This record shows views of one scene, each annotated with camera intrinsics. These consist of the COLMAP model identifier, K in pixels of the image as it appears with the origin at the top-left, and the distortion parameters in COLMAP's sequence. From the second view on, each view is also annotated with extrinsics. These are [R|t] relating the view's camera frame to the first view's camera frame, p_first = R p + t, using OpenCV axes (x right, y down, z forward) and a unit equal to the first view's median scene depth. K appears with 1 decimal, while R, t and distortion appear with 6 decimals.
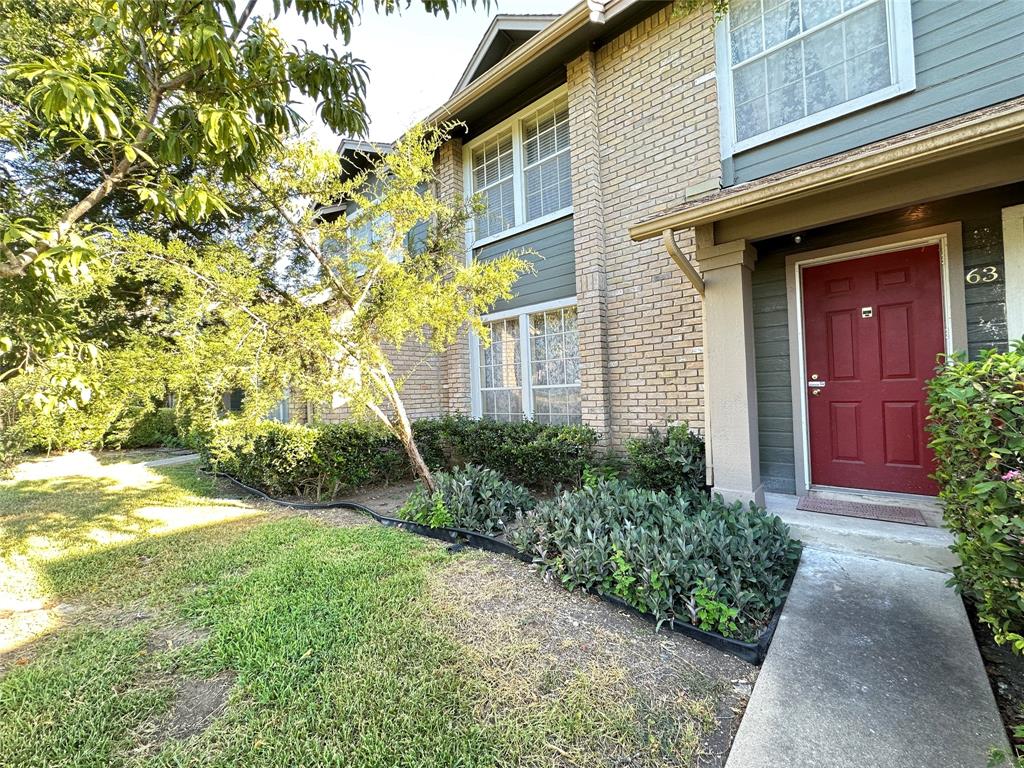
lens RADIAL K [[408.8, 0, 511.3], [0, 408.8, 383.8], [0, 0, 1]] dist [-0.002622, 0.001081]
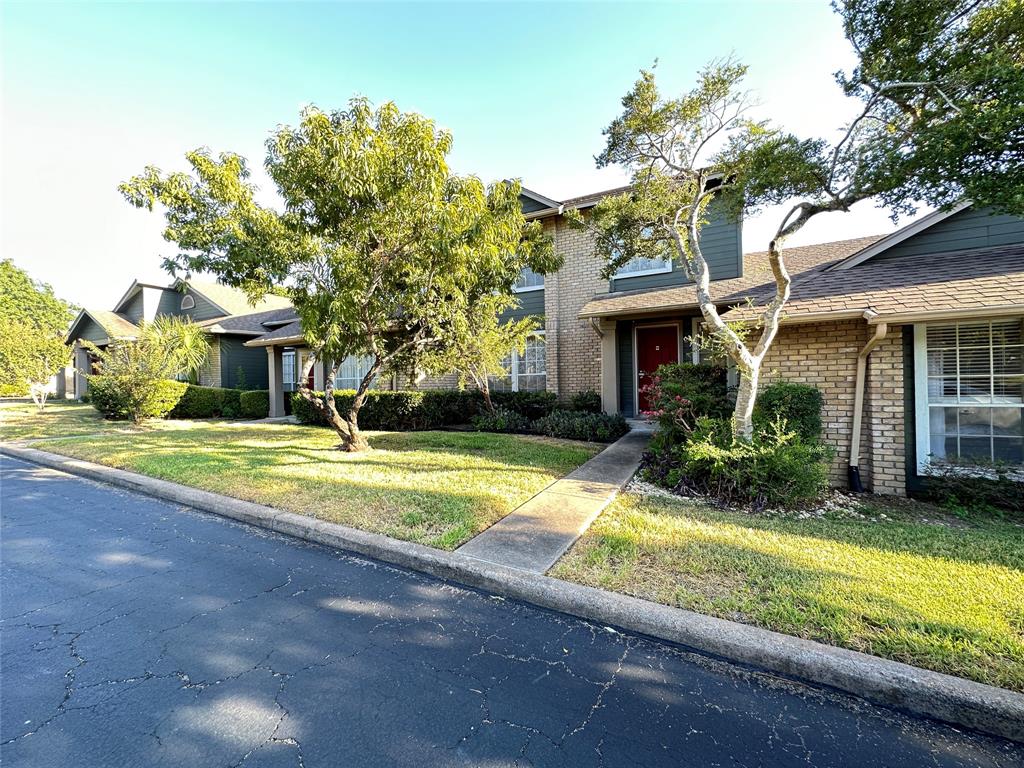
lens RADIAL K [[408.8, 0, 512.6], [0, 408.8, 384.3], [0, 0, 1]] dist [-0.002622, 0.001081]
pose [[0.971684, 0.018247, 0.235580, -0.680187], [-0.020255, 0.999776, 0.006106, 0.067255], [-0.235416, -0.010705, 0.971836, -1.379445]]
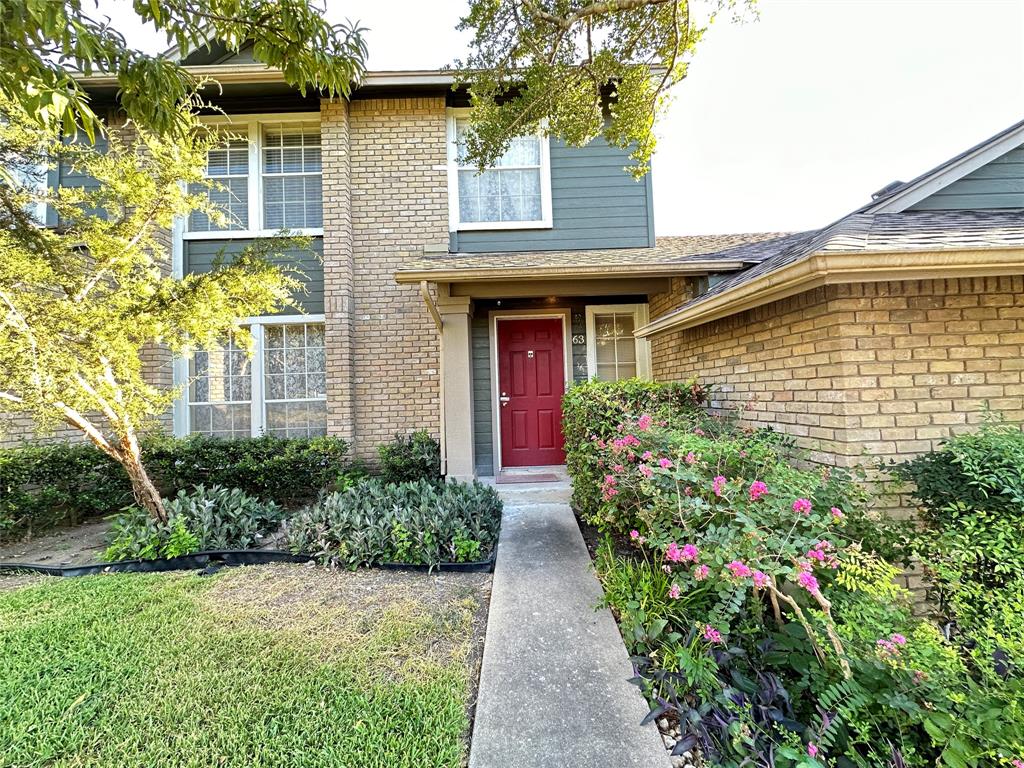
lens RADIAL K [[408.8, 0, 510.5], [0, 408.8, 384.2], [0, 0, 1]] dist [-0.002622, 0.001081]
pose [[0.758351, 0.032862, 0.651018, -0.219056], [-0.004596, 0.998973, -0.045072, 0.014525], [-0.651830, 0.031189, 0.757723, -0.151912]]
